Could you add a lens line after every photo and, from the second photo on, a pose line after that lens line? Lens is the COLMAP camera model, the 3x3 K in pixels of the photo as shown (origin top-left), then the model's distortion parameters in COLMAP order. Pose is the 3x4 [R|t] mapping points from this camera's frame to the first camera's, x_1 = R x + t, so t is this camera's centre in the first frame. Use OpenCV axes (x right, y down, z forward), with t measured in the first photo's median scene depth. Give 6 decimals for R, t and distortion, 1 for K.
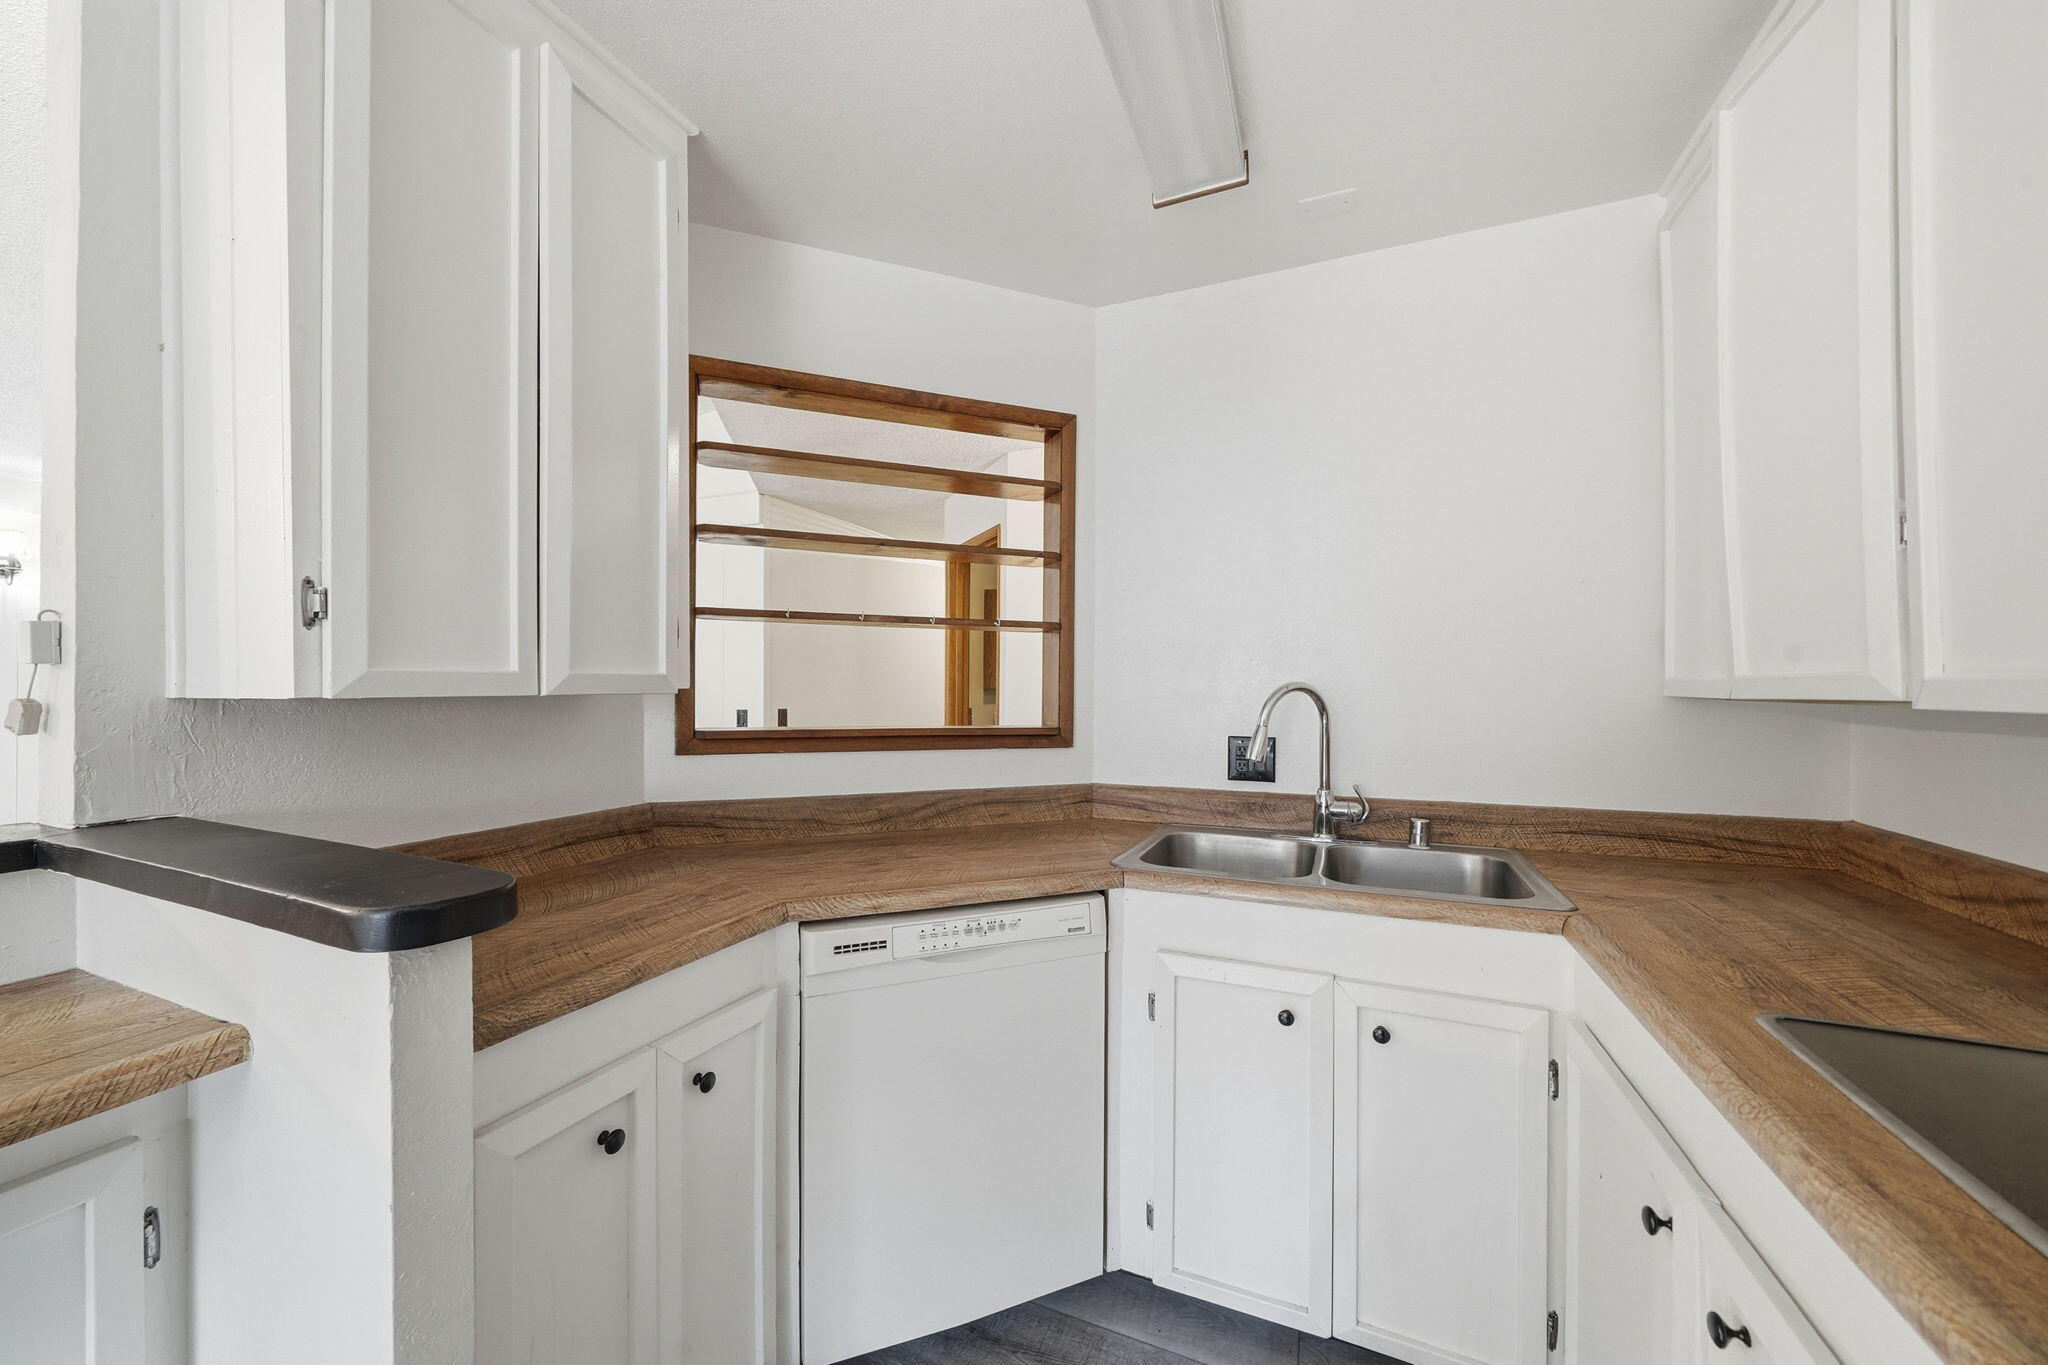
lens RADIAL K [[764.2, 0, 1012.9], [0, 764.2, 686.8], [0, 0, 1]] dist [-0.007248, -0.000174]
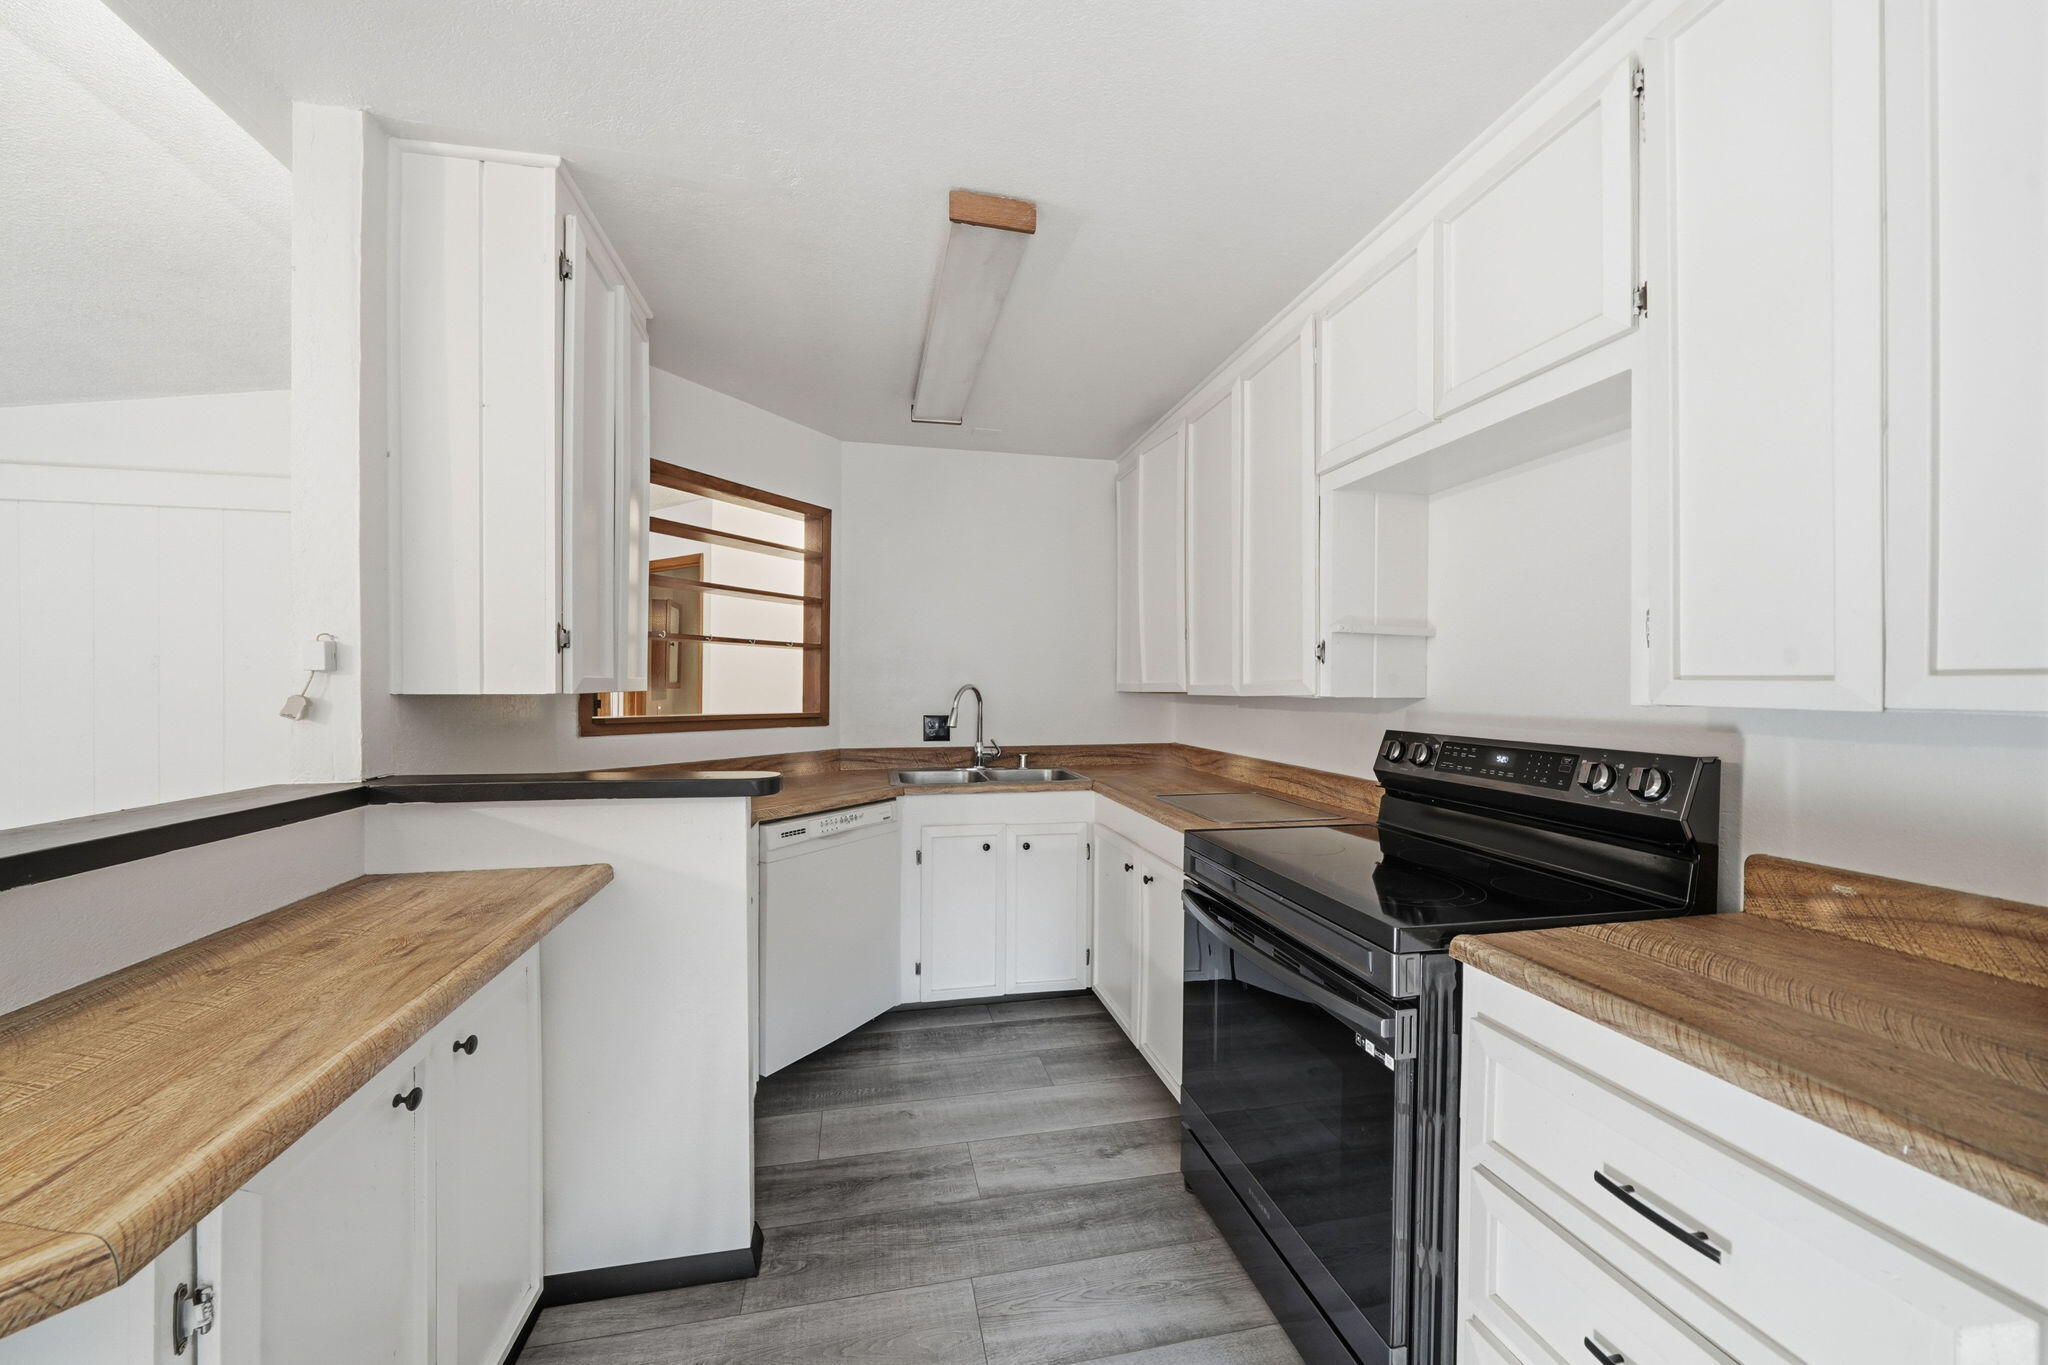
lens RADIAL K [[764.2, 0, 1028.8], [0, 764.2, 687.3], [0, 0, 1]] dist [-0.007248, -0.000174]
pose [[0.795626, 0.001895, 0.605785, -0.642975], [-0.005345, 0.999978, 0.003892, -0.007113], [-0.605765, -0.006334, 0.795619, -0.571259]]
